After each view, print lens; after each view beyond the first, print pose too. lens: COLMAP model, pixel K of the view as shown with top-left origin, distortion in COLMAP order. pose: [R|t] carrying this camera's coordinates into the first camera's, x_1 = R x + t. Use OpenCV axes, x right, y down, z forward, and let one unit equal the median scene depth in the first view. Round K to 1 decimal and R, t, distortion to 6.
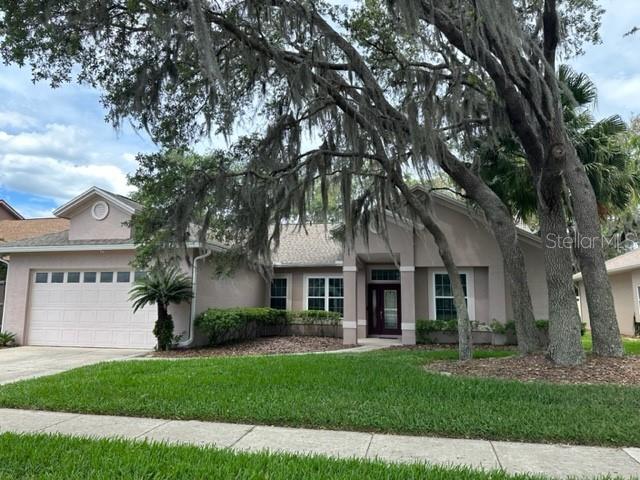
lens RADIAL K [[459.5, 0, 318.4], [0, 459.5, 239.2], [0, 0, 1]] dist [0.100125, -0.158724]
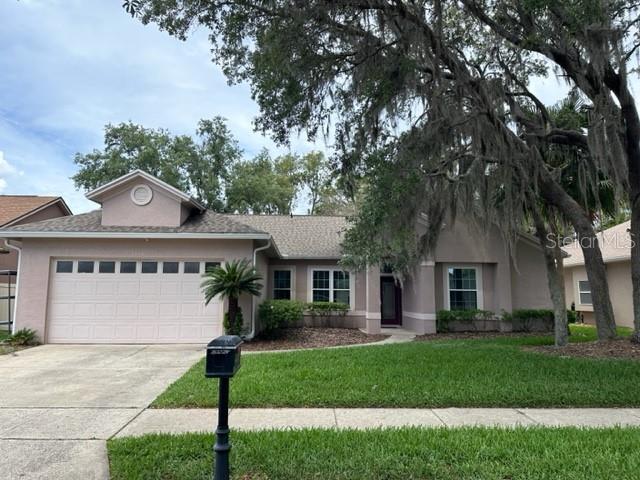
lens RADIAL K [[459.5, 0, 318.4], [0, 459.5, 239.2], [0, 0, 1]] dist [0.100125, -0.158724]
pose [[0.966160, 0.030164, 0.256173, -0.339797], [-0.035575, 0.999231, 0.016517, -0.001594], [-0.255478, -0.025071, 0.966490, 0.021867]]
